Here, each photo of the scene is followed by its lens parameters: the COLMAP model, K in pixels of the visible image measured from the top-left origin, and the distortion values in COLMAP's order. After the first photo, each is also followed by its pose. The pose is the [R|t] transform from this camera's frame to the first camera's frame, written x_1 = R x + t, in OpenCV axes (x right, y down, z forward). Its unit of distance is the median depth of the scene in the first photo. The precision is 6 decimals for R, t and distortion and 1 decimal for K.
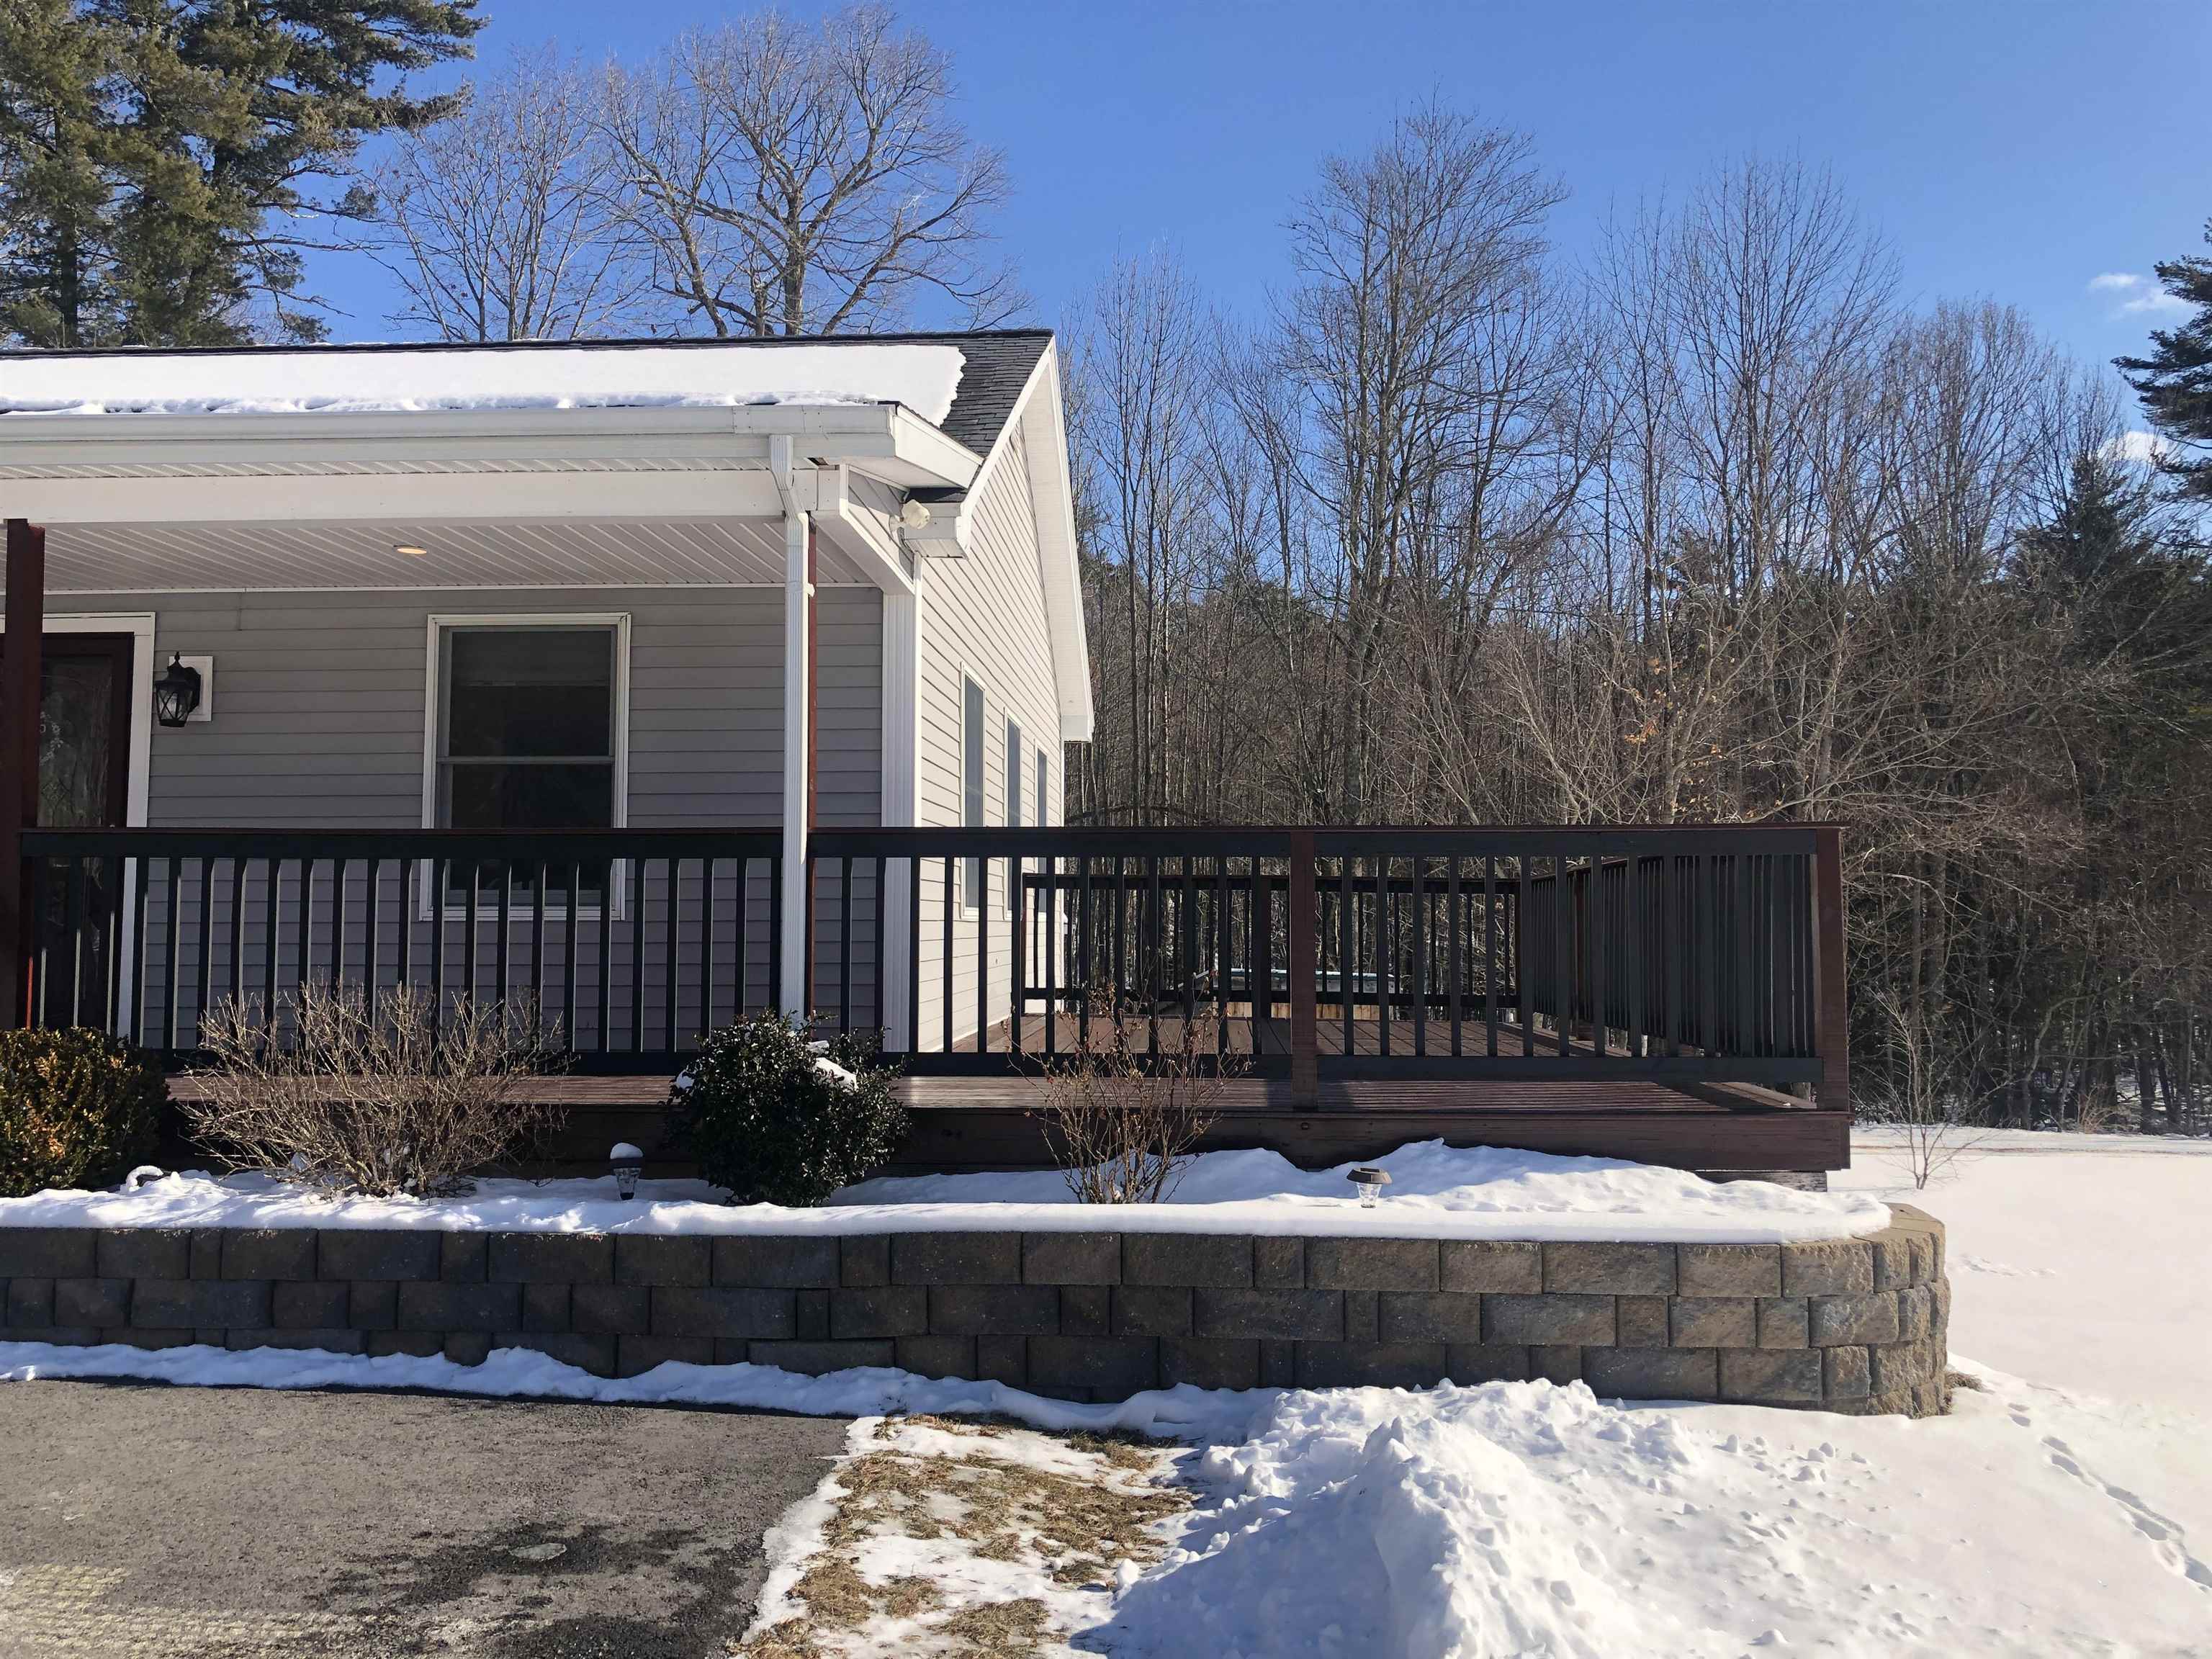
lens RADIAL K [[1806.0, 0, 1101.0], [0, 1806.0, 812.9], [0, 0, 1]] dist [0.046632, -0.056206]
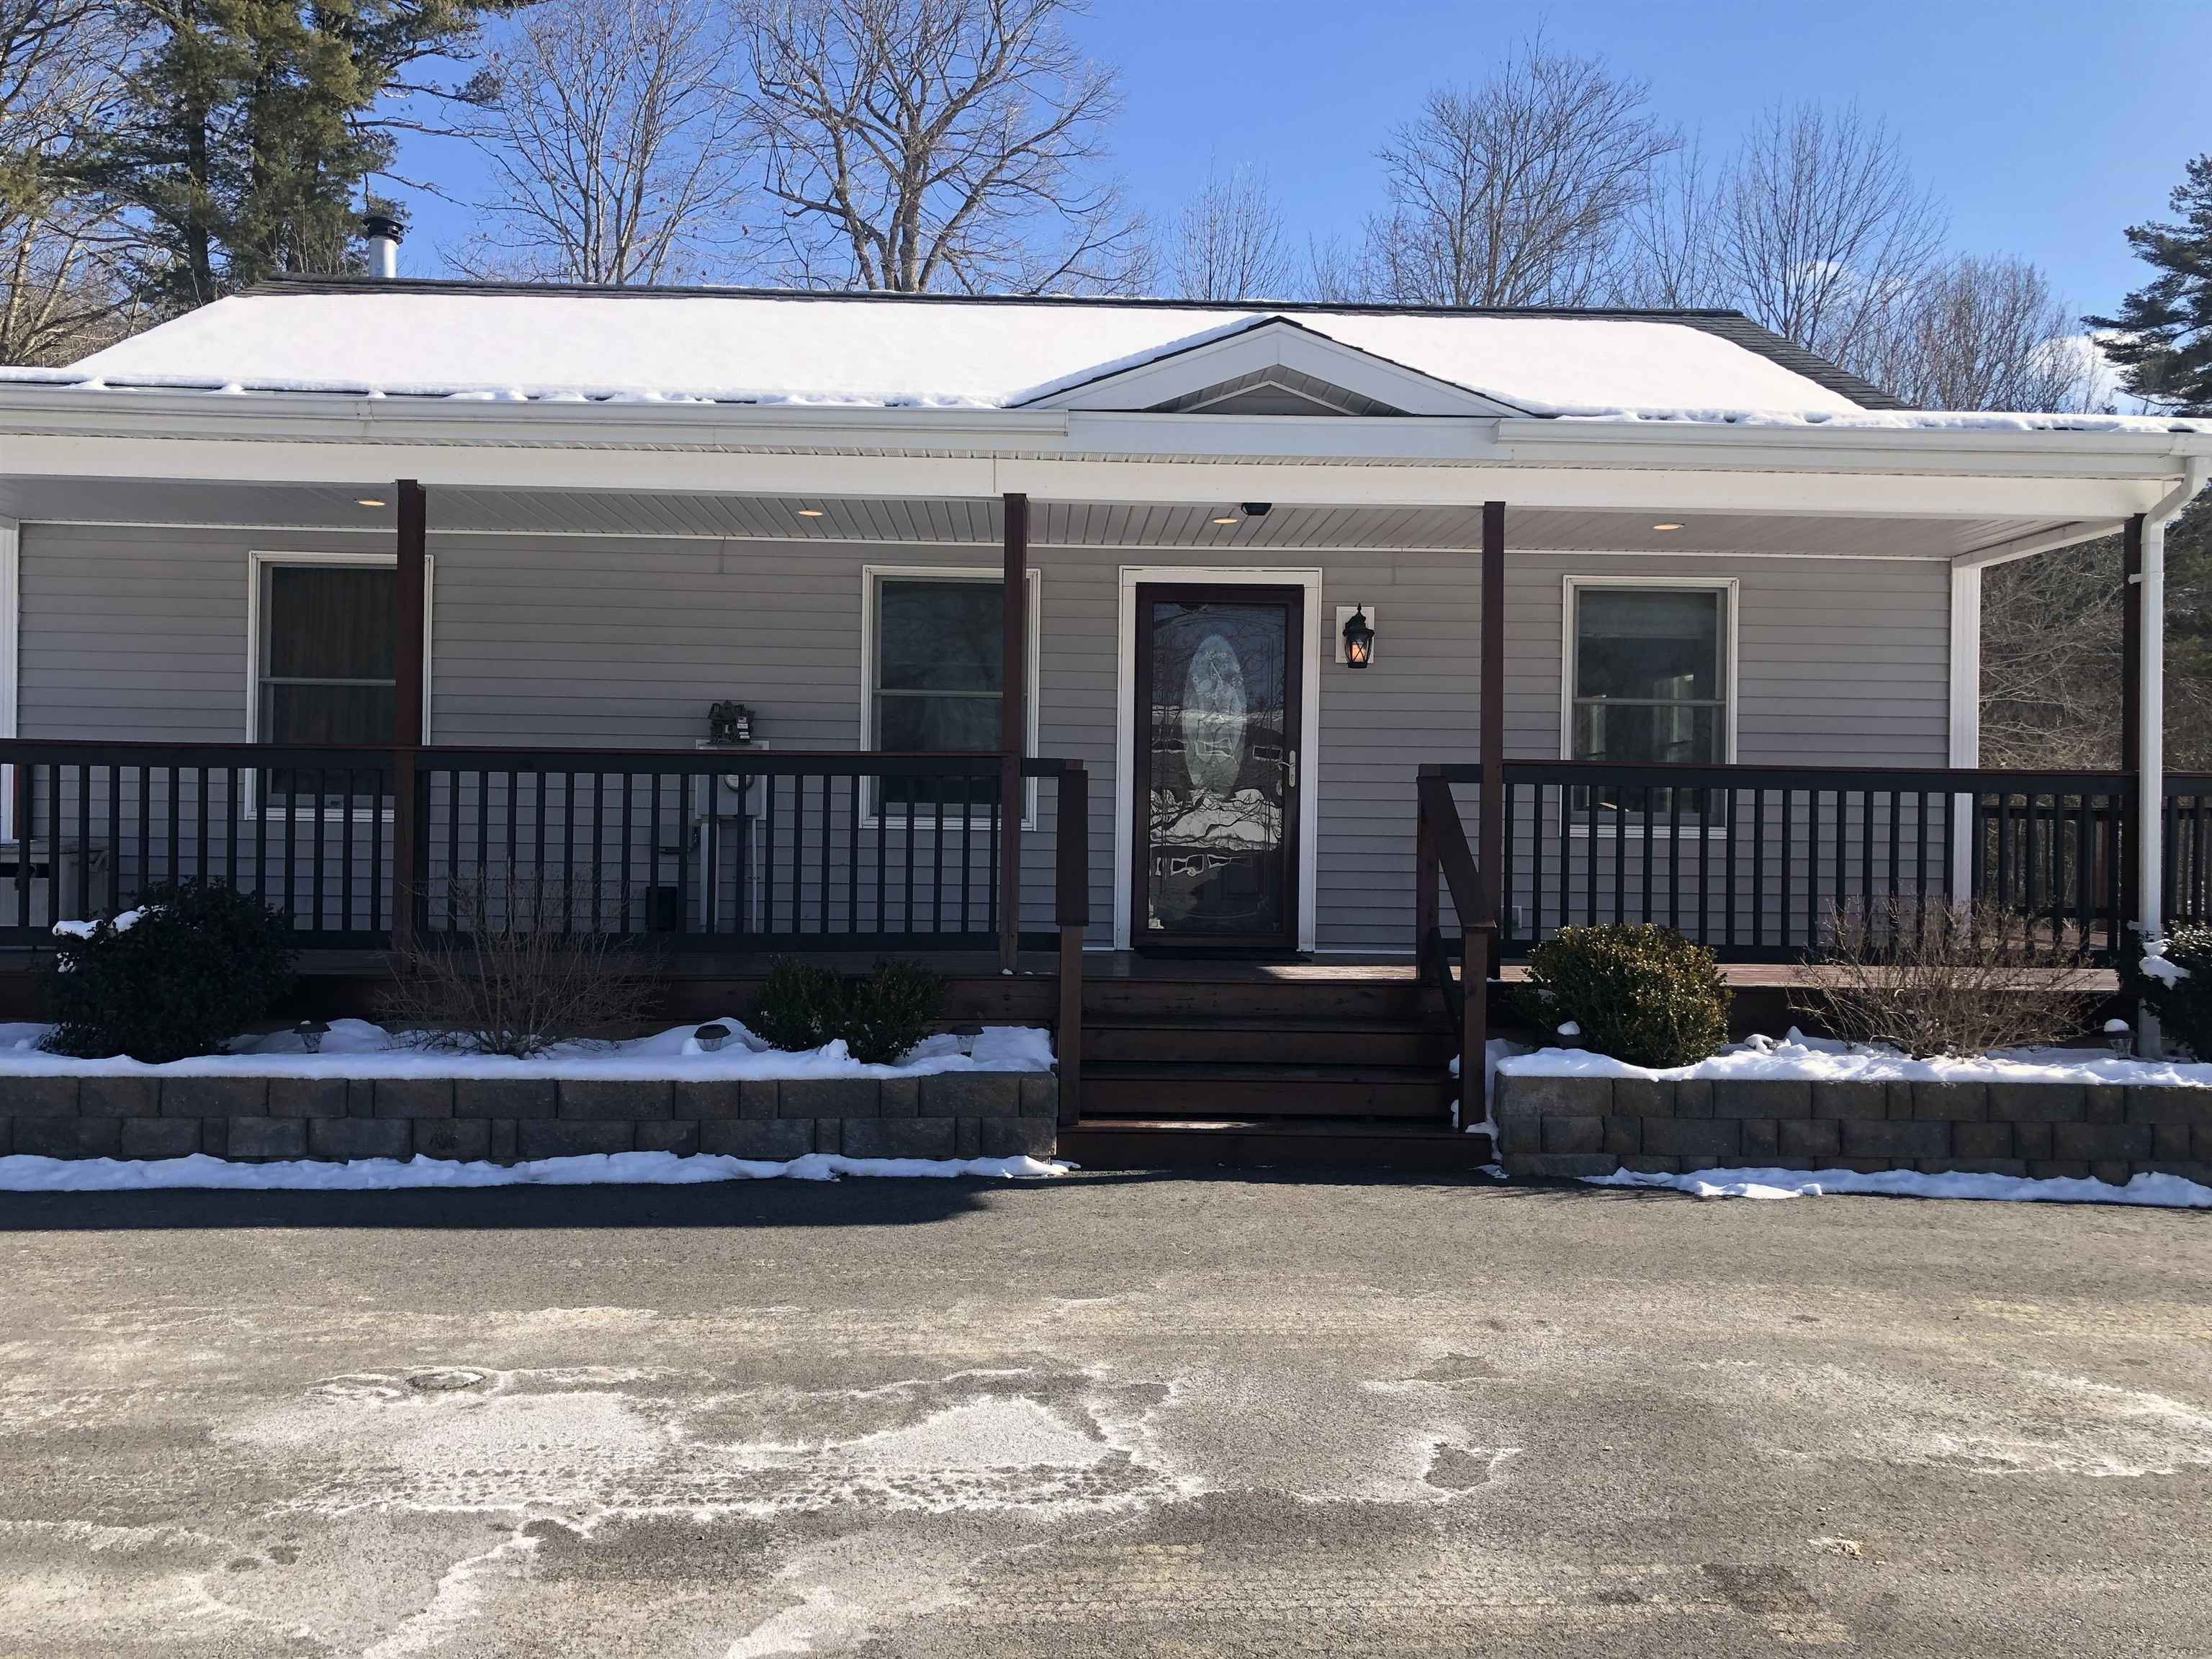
lens RADIAL K [[1811.2, 0, 1086.9], [0, 1811.2, 820.4], [0, 0, 1]] dist [0.056484, -0.076378]
pose [[0.994951, 0.014422, 0.099325, -0.819171], [-0.019895, 0.998325, 0.054325, -0.009483], [-0.098375, -0.056027, 0.993571, -0.145503]]
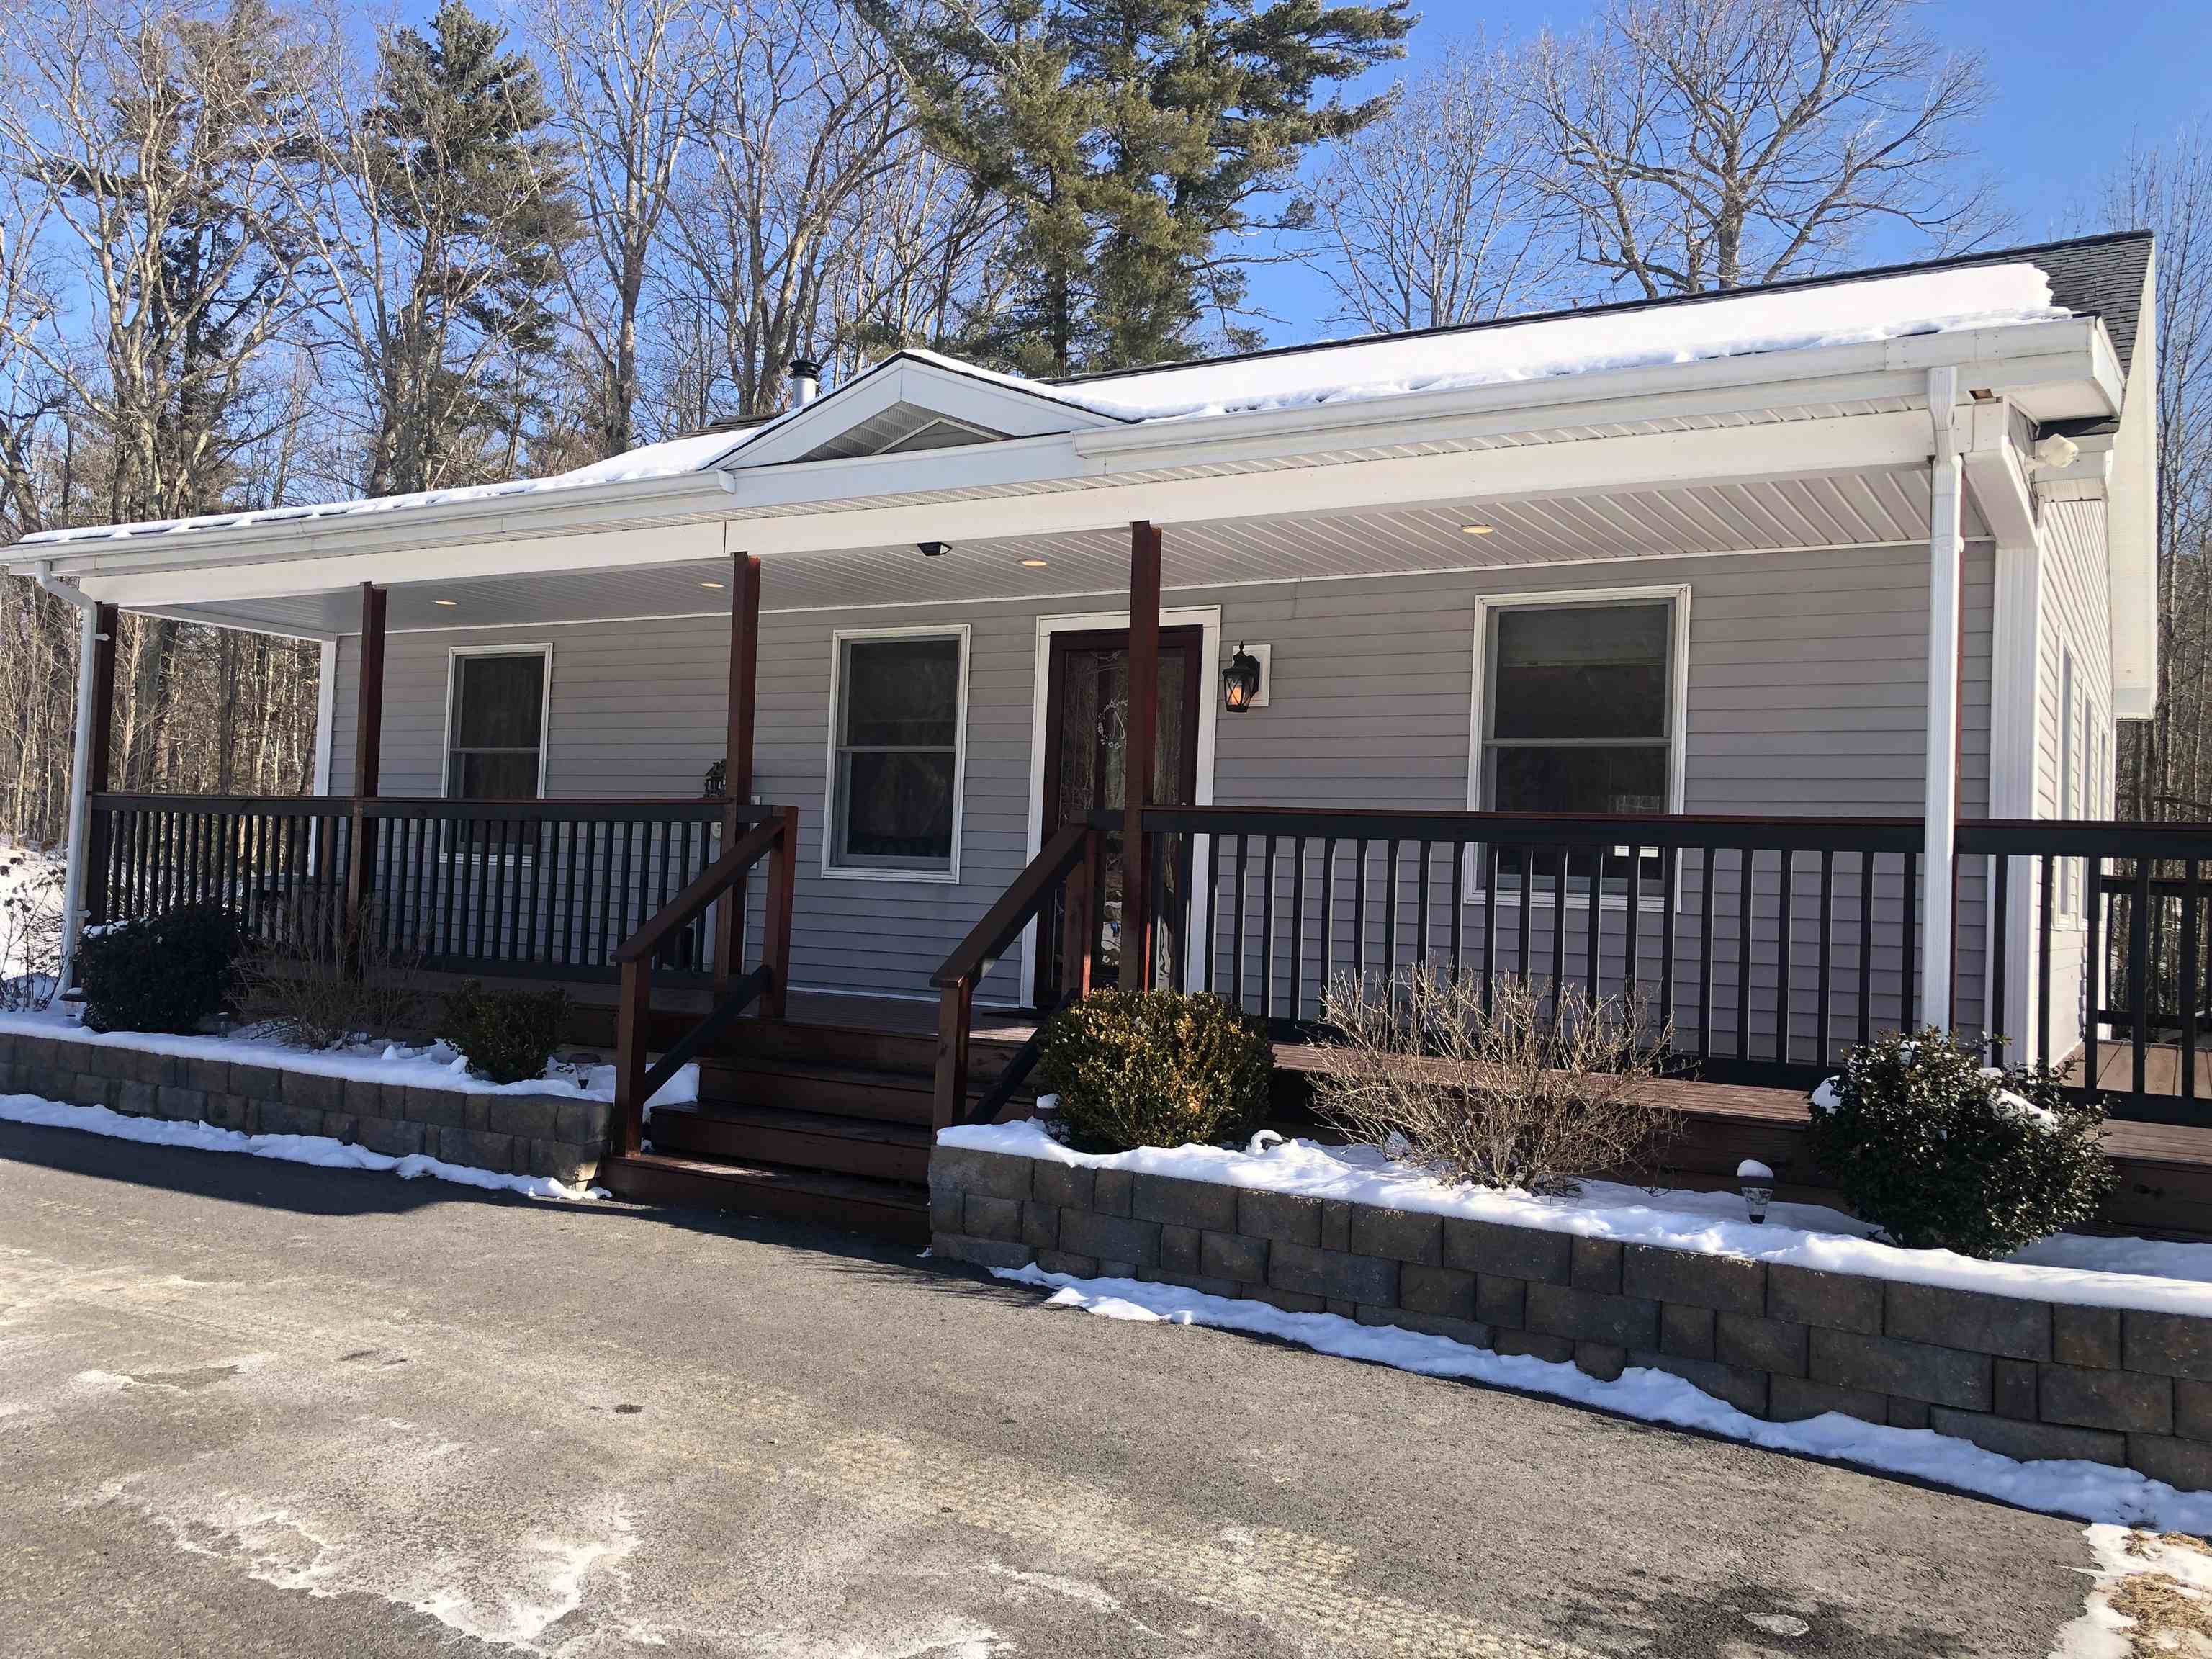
lens RADIAL K [[1811.2, 0, 1086.9], [0, 1811.2, 820.4], [0, 0, 1]] dist [0.056484, -0.076378]
pose [[0.886375, 0.019808, -0.462544, -0.101902], [-0.013792, 0.999771, 0.016385, 0.000327], [0.462763, -0.008144, 0.886445, 0.023165]]
